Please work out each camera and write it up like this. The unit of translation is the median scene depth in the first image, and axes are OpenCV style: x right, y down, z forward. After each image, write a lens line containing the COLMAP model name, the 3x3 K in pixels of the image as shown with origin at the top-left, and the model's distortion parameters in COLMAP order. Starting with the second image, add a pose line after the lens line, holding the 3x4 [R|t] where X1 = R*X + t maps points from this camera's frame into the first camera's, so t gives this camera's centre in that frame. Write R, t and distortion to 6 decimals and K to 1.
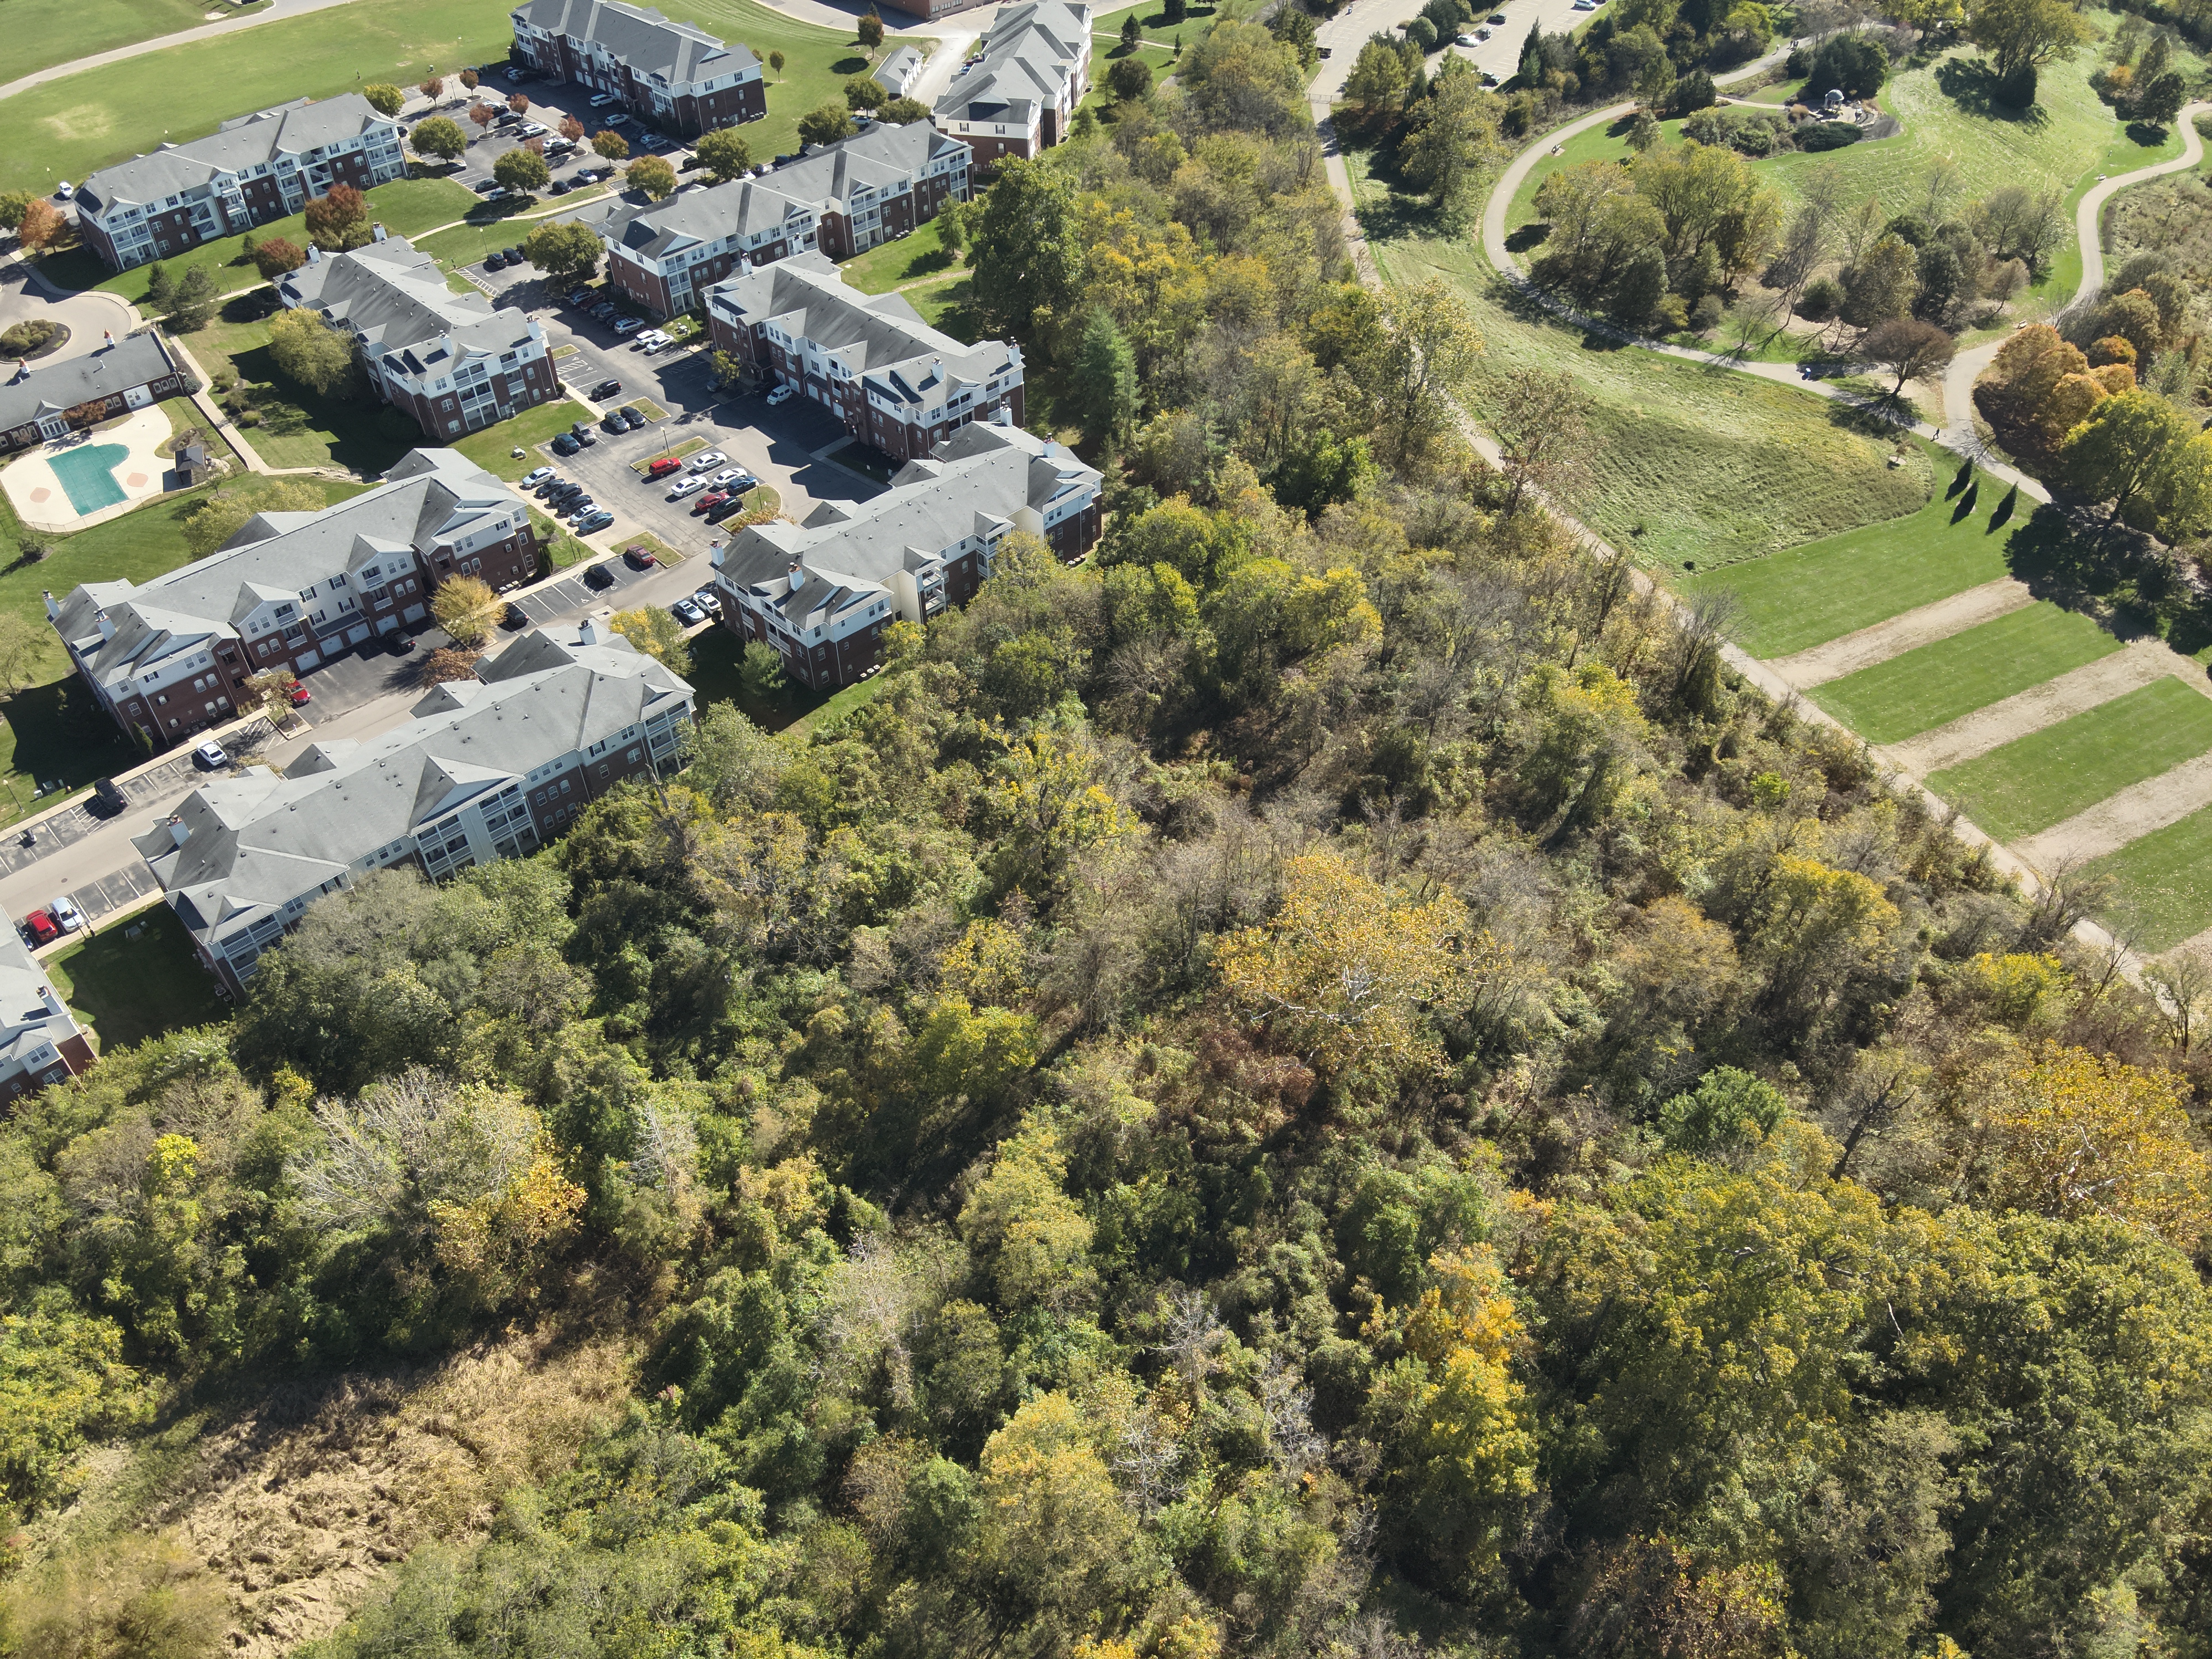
lens RADIAL K [[1614.8, 0, 1088.6], [0, 1614.8, 837.0], [0, 0, 1]] dist [0.097716, -0.193751]
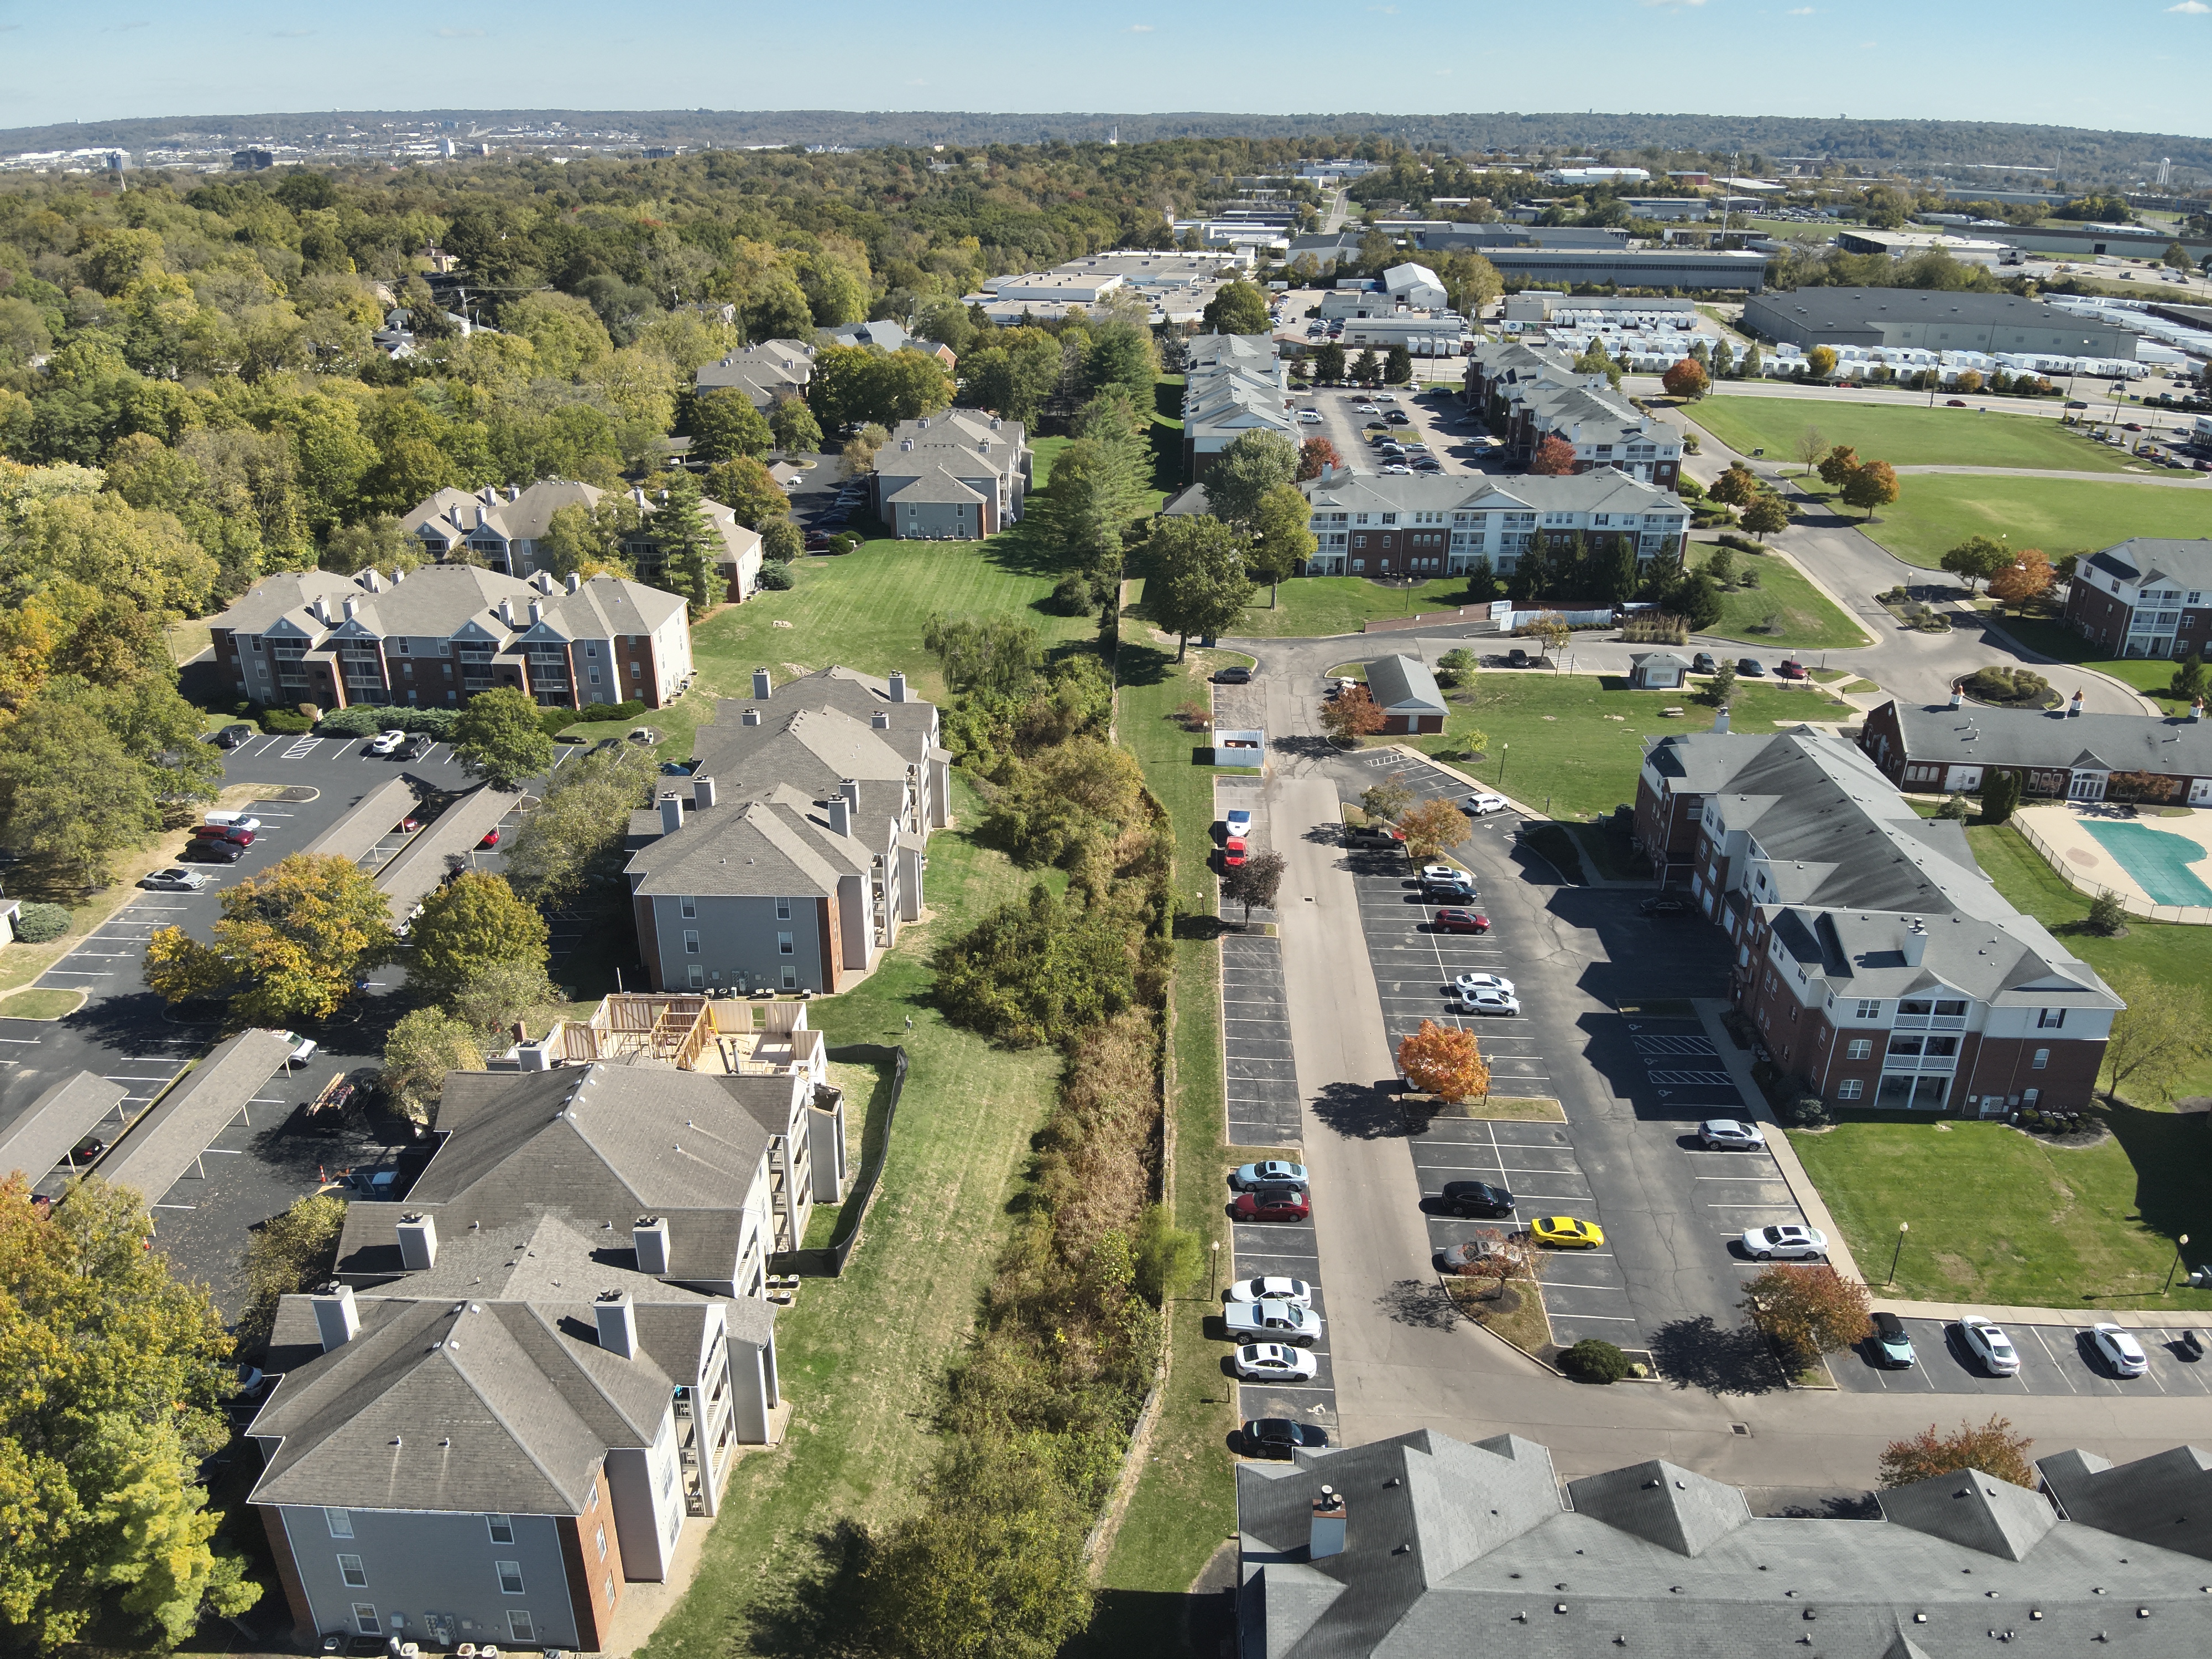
lens RADIAL K [[1614.8, 0, 1102.8], [0, 1614.8, 847.8], [0, 0, 1]] dist [0.097716, -0.193751]
pose [[0.682312, 0.309427, -0.662348, -0.449872], [-0.509286, 0.851176, -0.126995, 0.087143], [0.524479, 0.423975, 0.738354, 0.243094]]
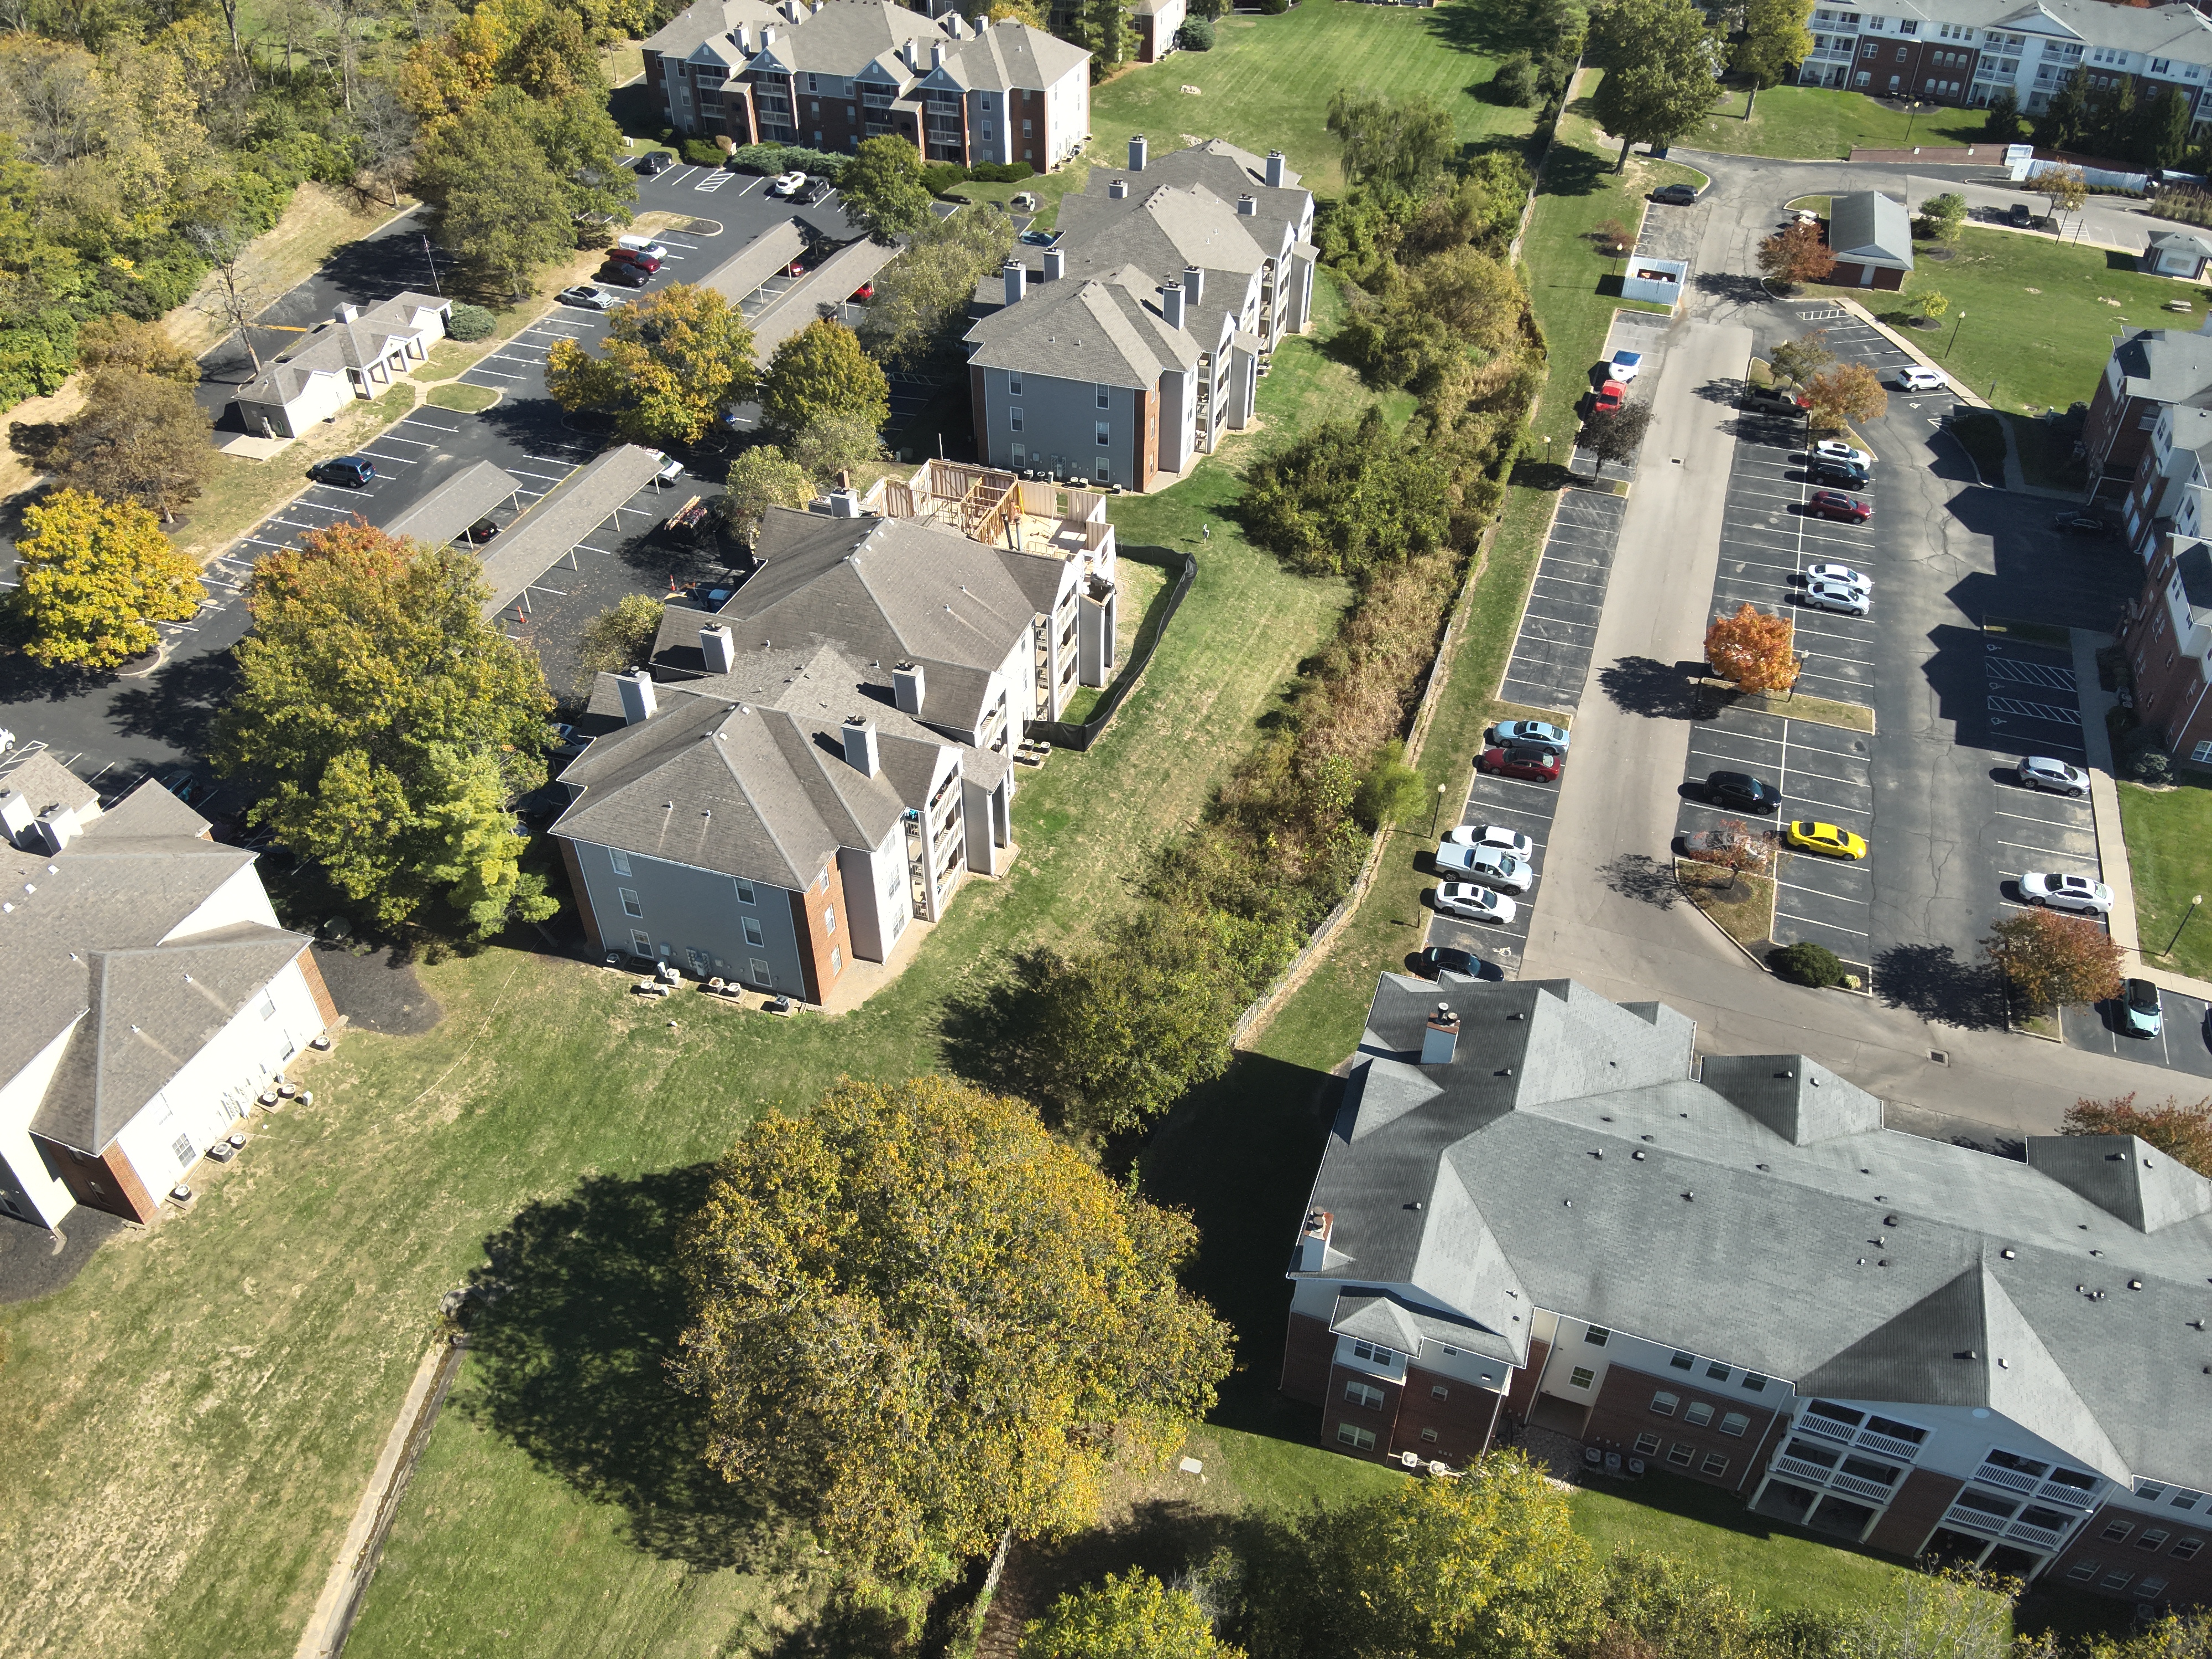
lens RADIAL K [[1614.8, 0, 1093.3], [0, 1614.8, 847.9], [0, 0, 1]] dist [0.097716, -0.193751]
pose [[0.436108, 0.593572, -0.676374, -0.417722], [-0.620728, 0.742605, 0.251465, 0.068218], [0.651541, 0.310179, 0.692303, 0.261444]]
